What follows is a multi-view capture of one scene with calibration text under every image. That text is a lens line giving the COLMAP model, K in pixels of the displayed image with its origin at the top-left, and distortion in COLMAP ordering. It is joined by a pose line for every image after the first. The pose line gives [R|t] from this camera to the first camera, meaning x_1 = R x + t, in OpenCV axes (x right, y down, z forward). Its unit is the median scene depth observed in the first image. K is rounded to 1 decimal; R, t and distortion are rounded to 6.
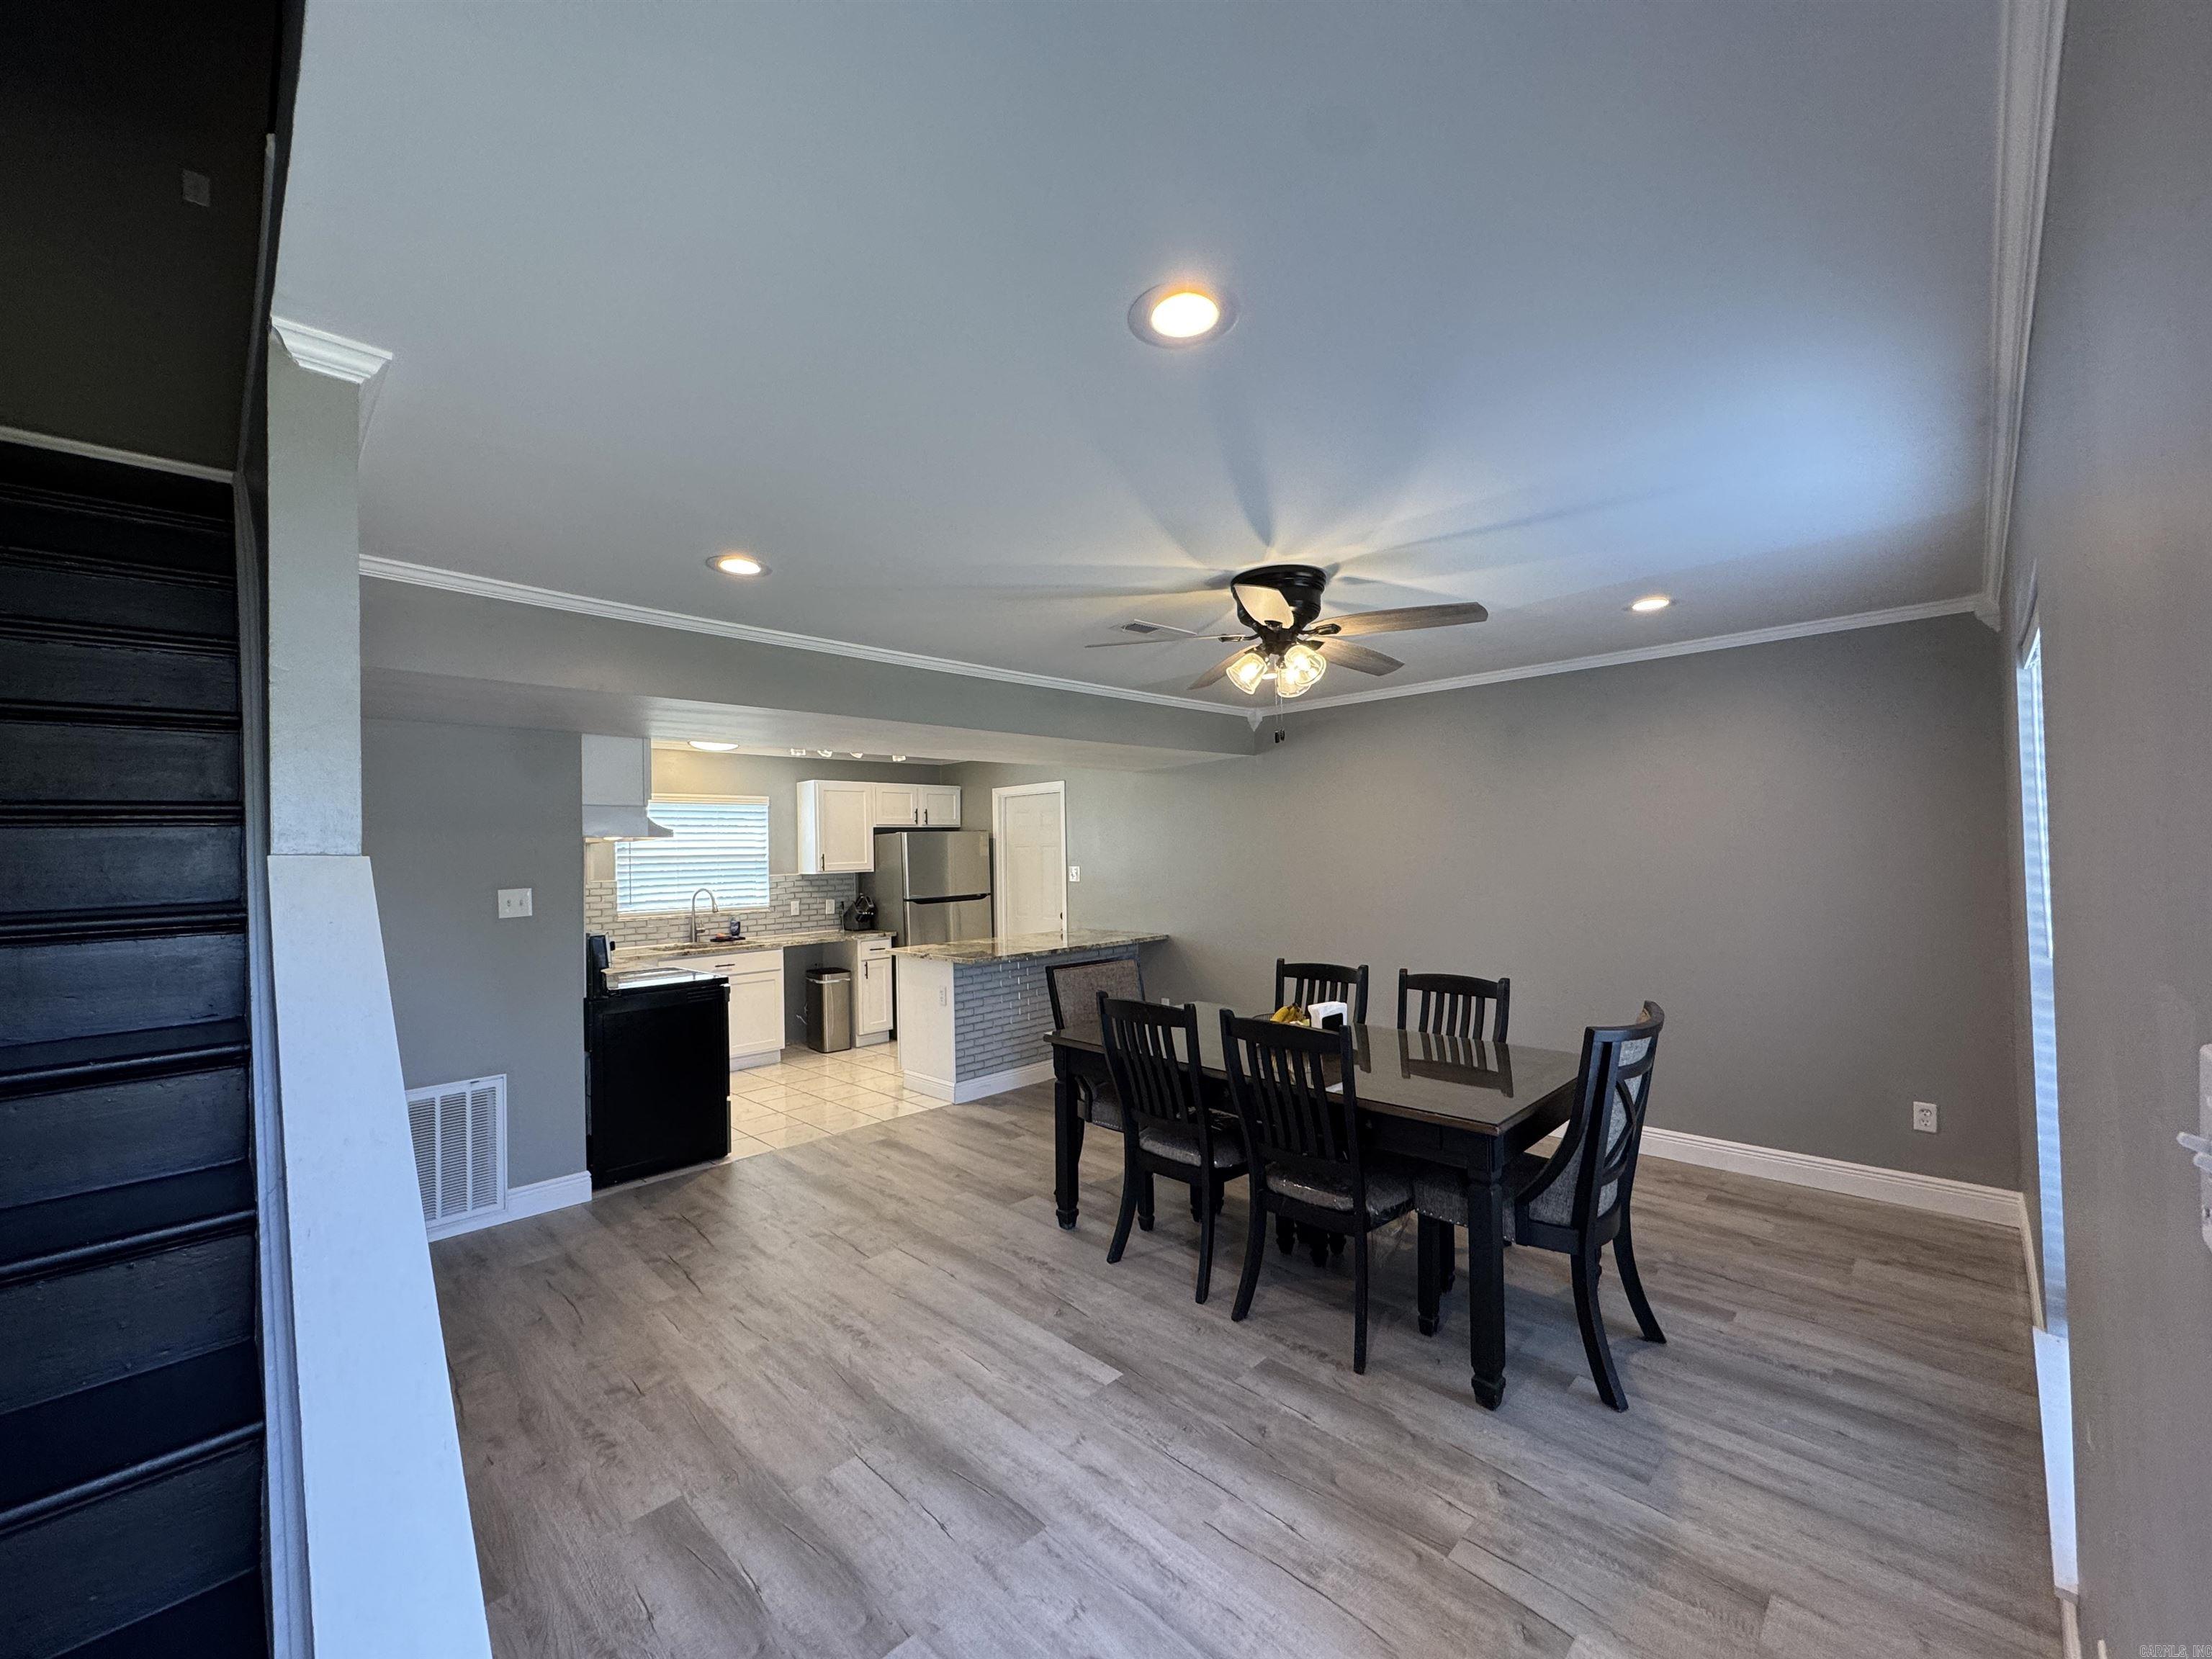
lens RADIAL K [[883.8, 0, 1117.8], [0, 883.8, 841.5], [0, 0, 1]] dist [-0.005350, 0.000808]
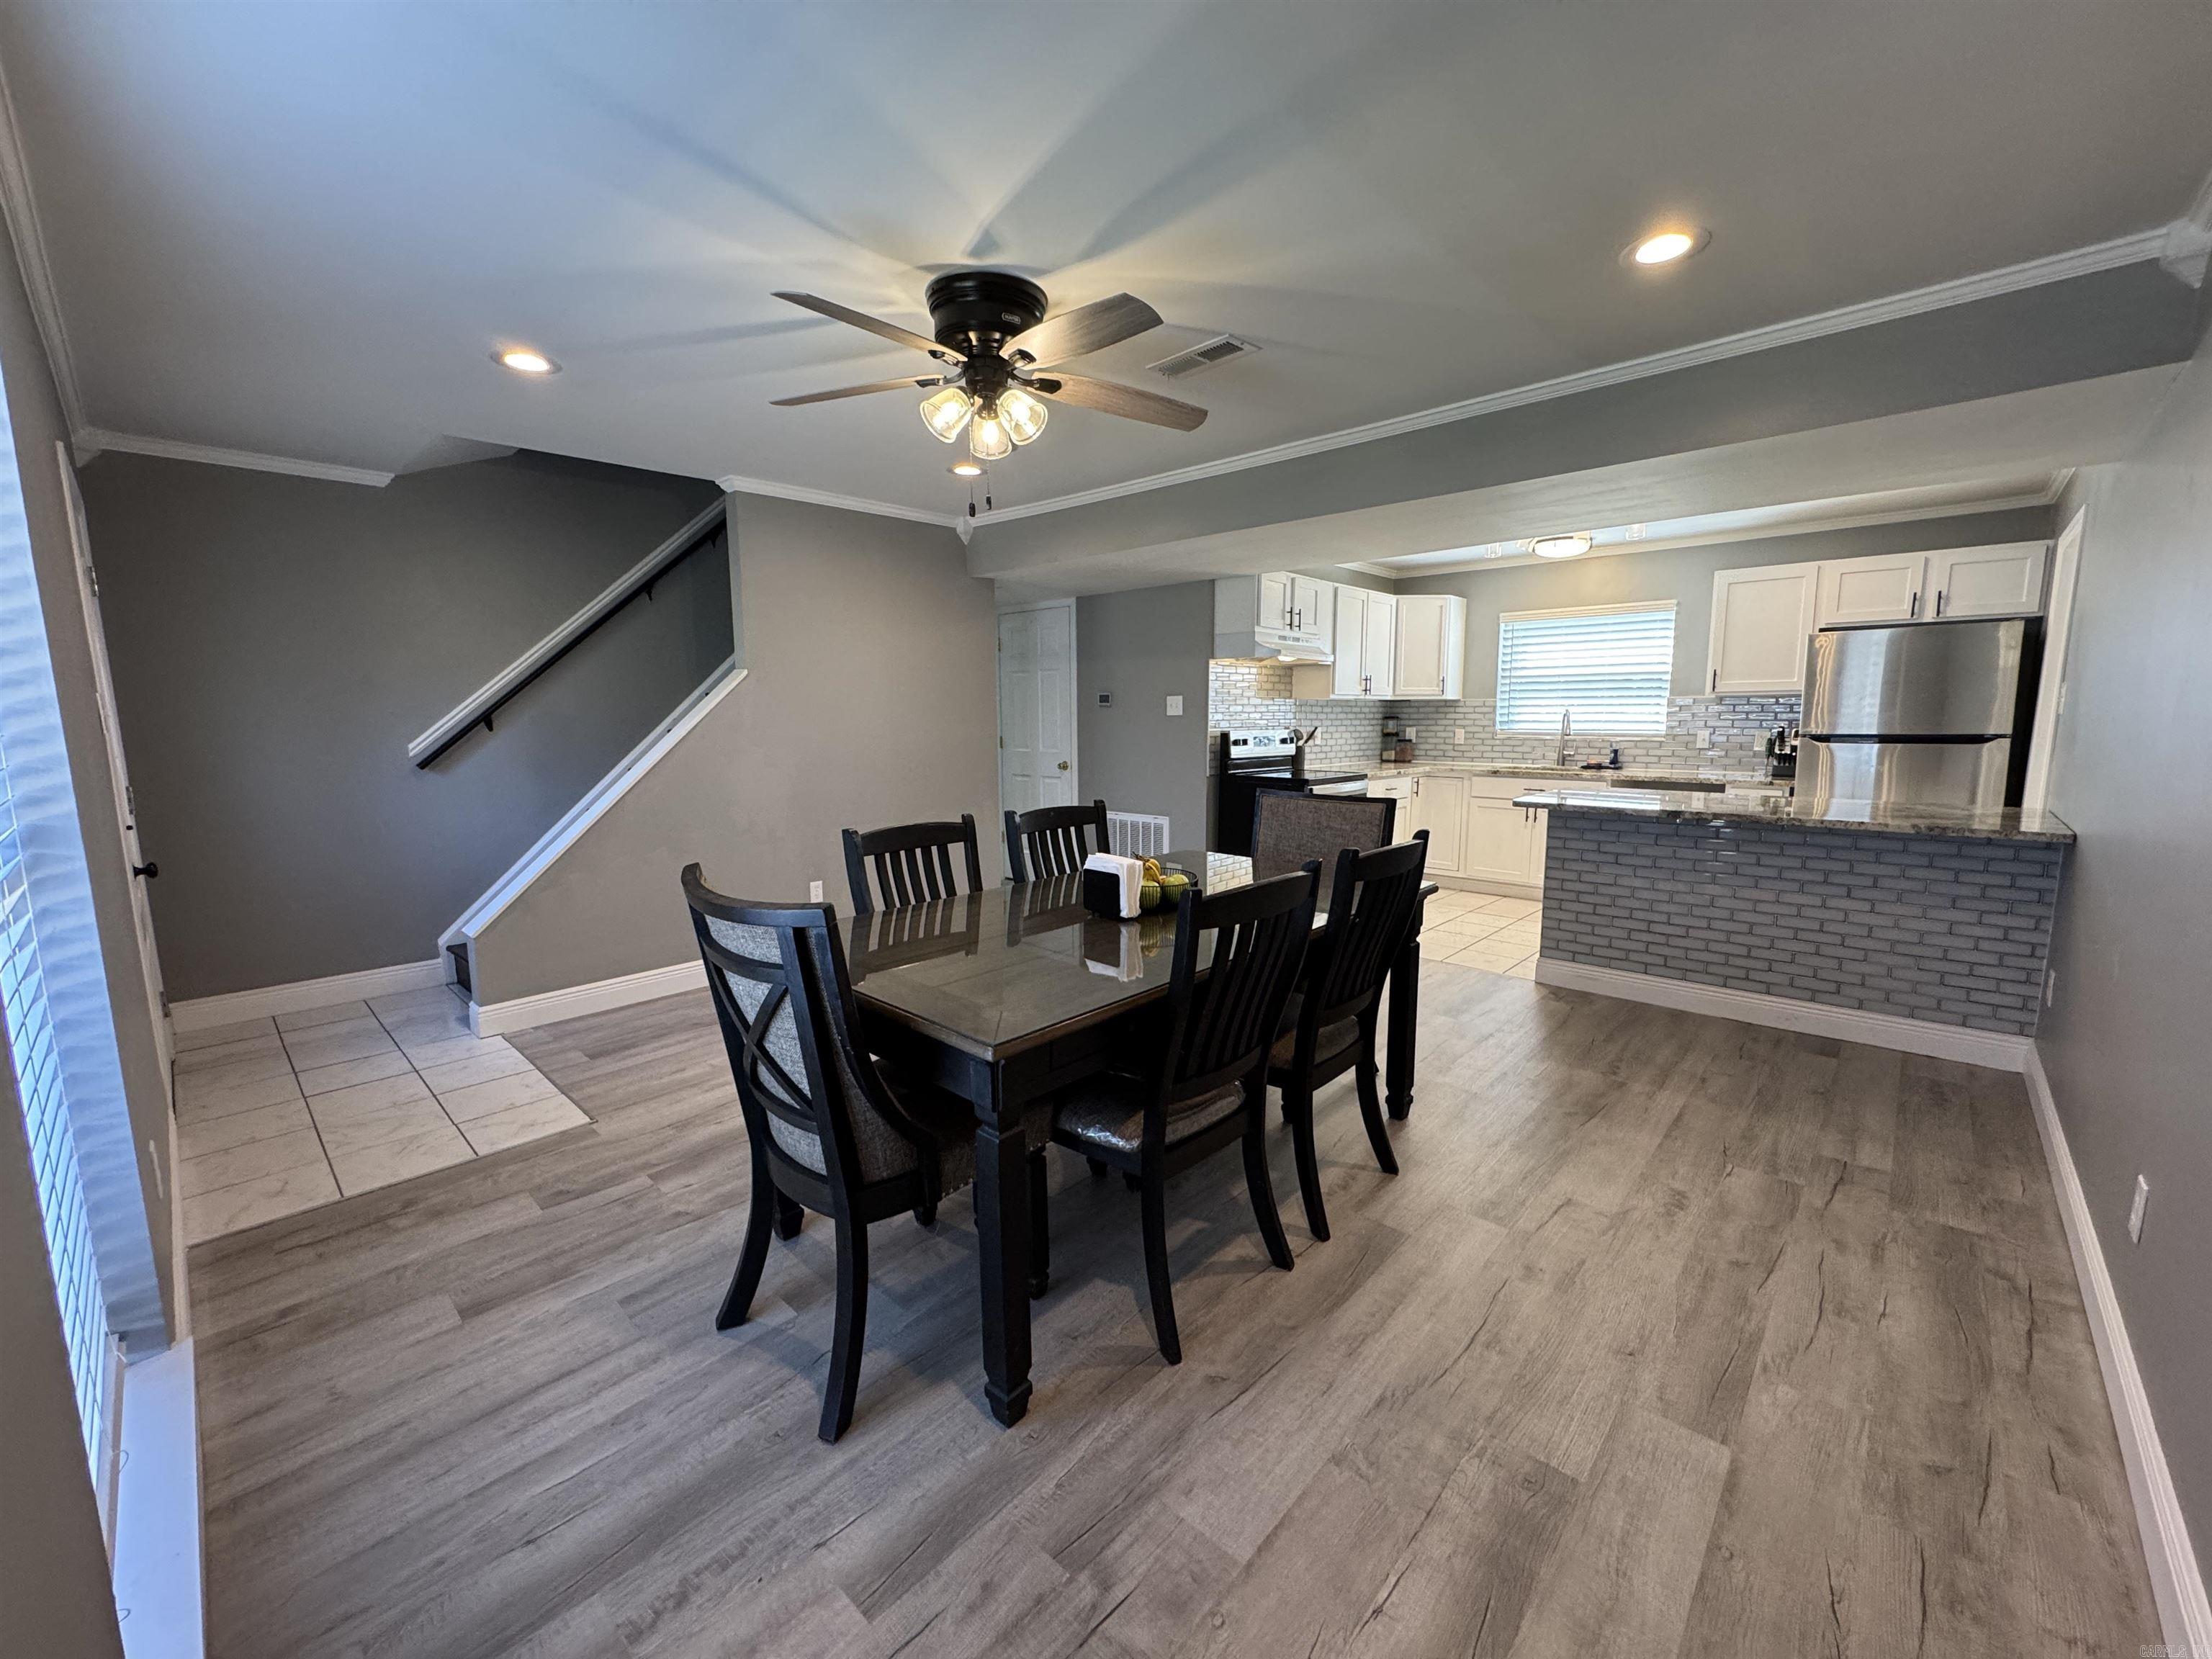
lens RADIAL K [[883.8, 0, 1095.7], [0, 883.8, 839.7], [0, 0, 1]] dist [-0.005350, 0.000808]
pose [[0.012346, 0.165310, -0.986164, 0.441647], [0.018456, 0.986034, 0.165519, 0.023491], [0.999753, -0.020244, 0.009123, 0.455452]]
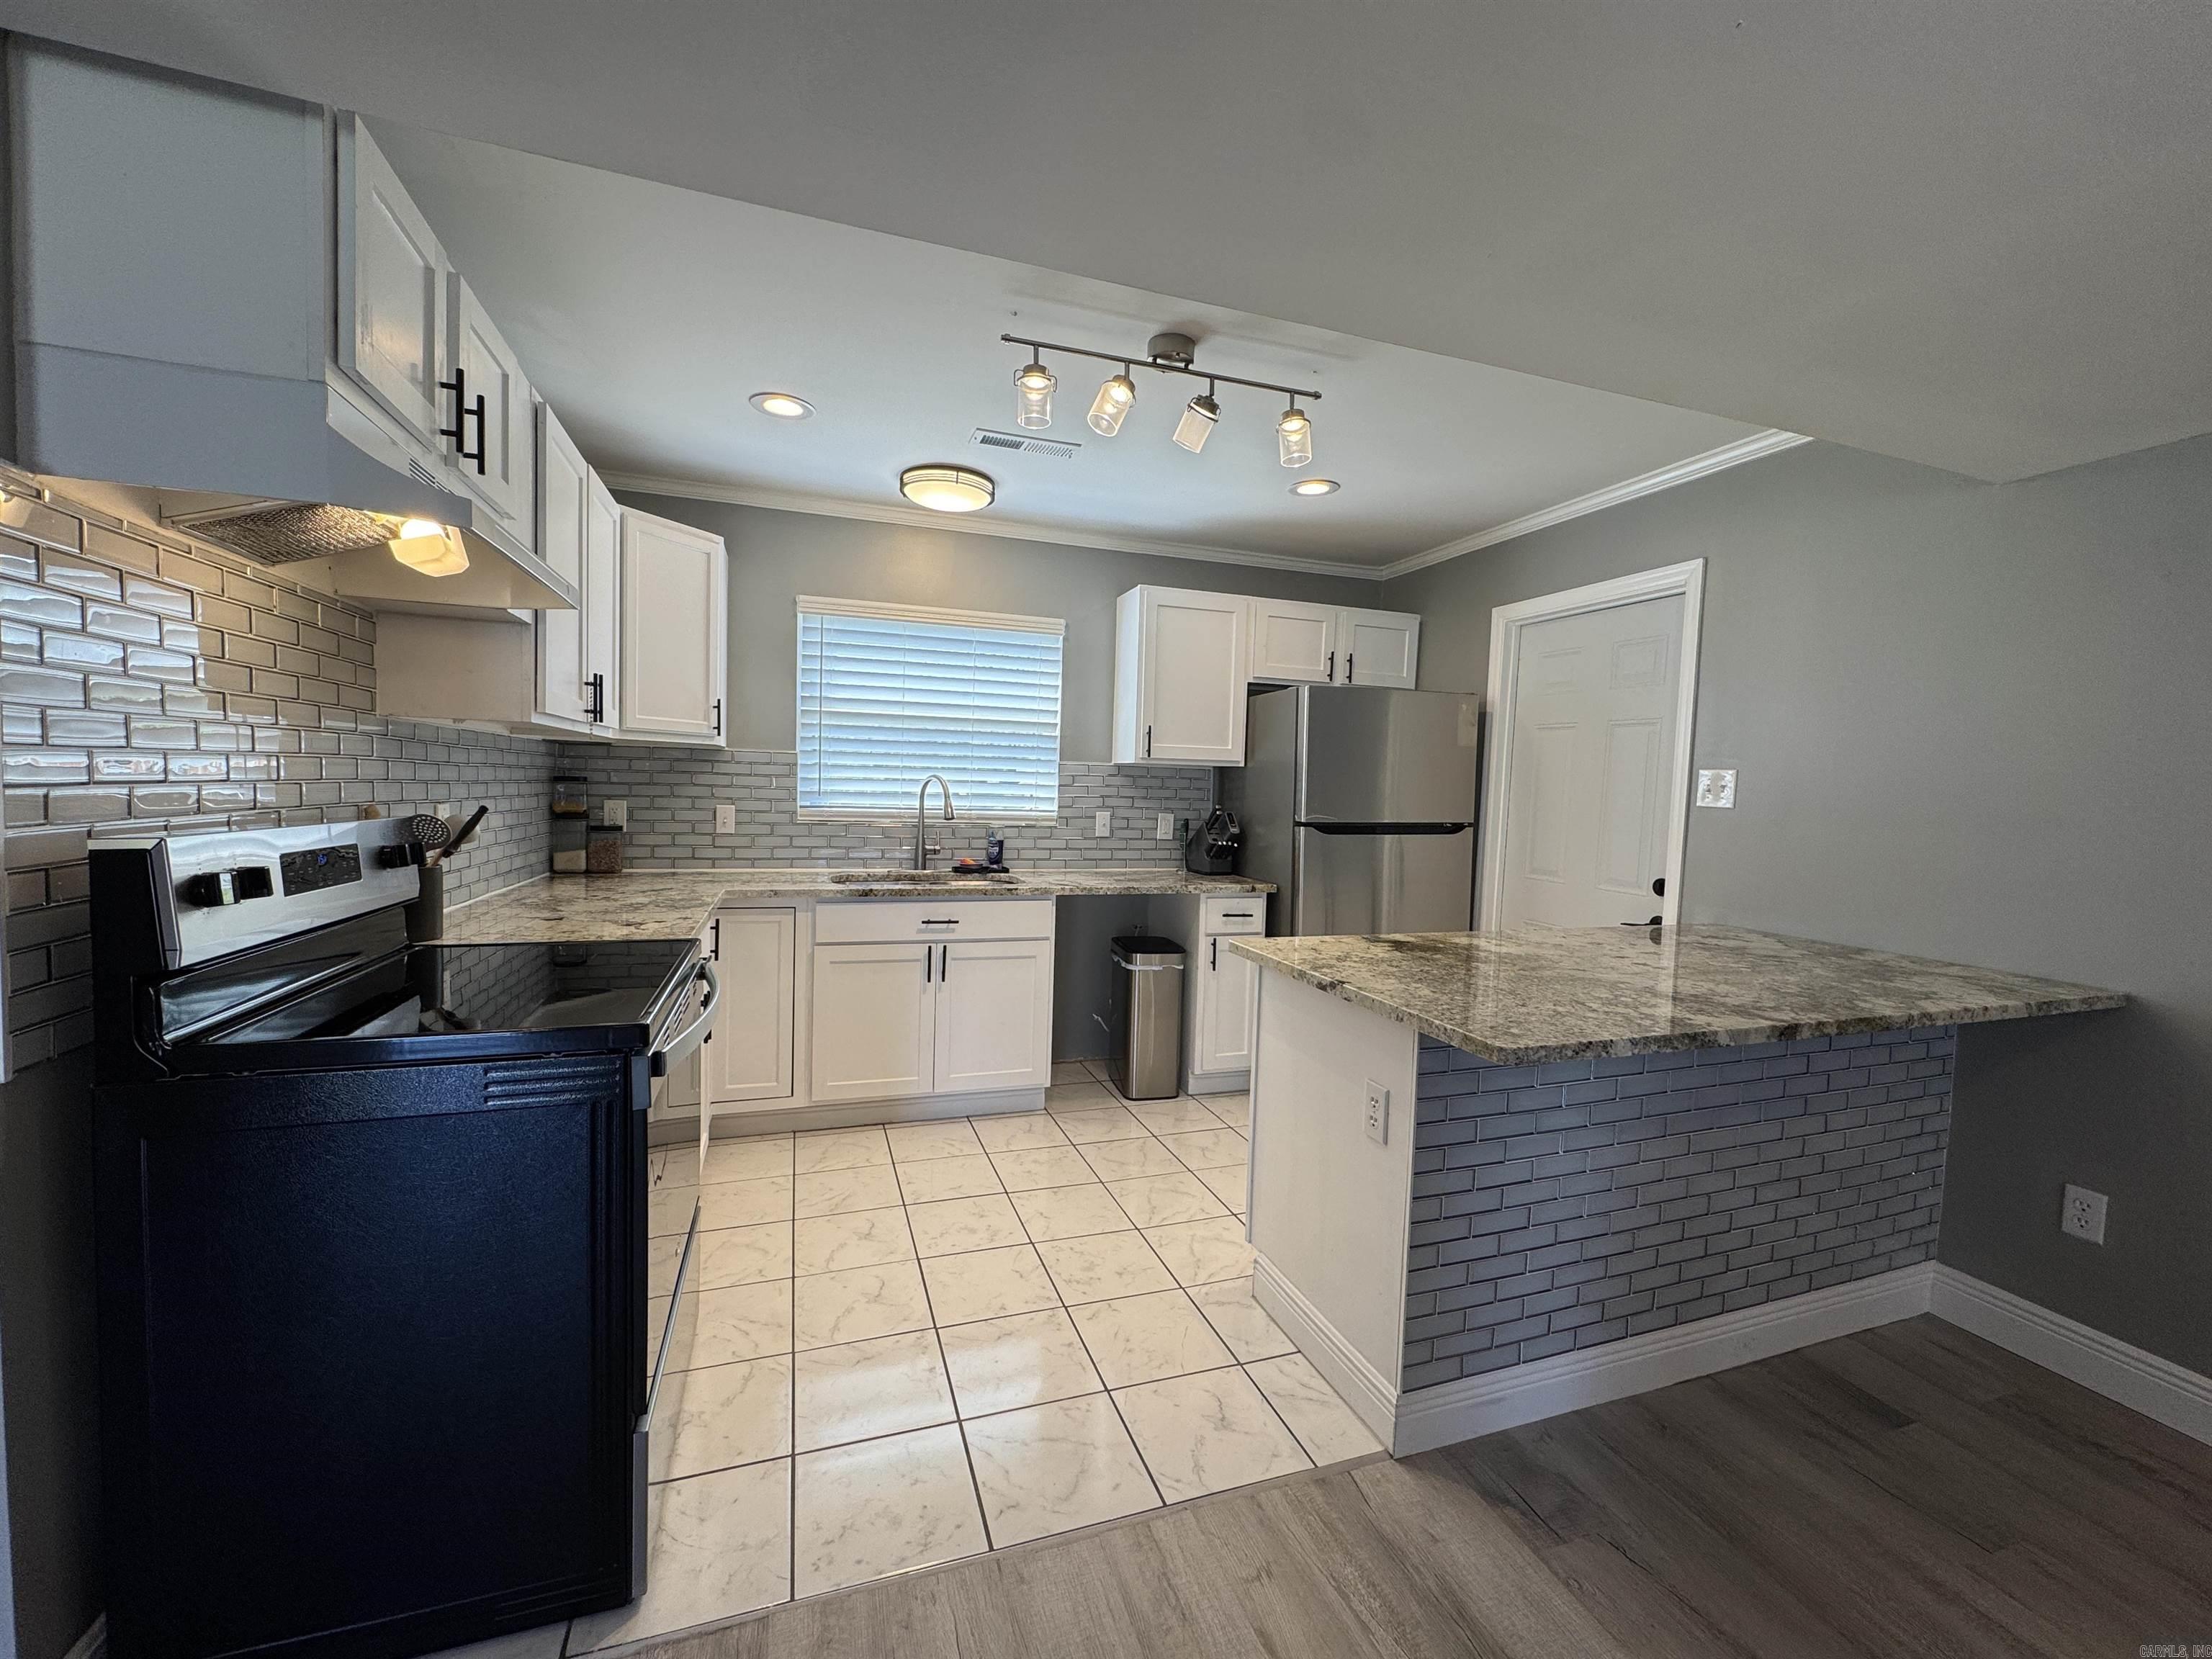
lens RADIAL K [[883.8, 0, 1105.5], [0, 883.8, 833.6], [0, 0, 1]] dist [-0.005350, 0.000808]
pose [[0.889853, 0.075899, -0.449890, -0.114908], [-0.045131, 0.995873, 0.078744, 0.038369], [0.454009, -0.049767, 0.889606, 0.517875]]
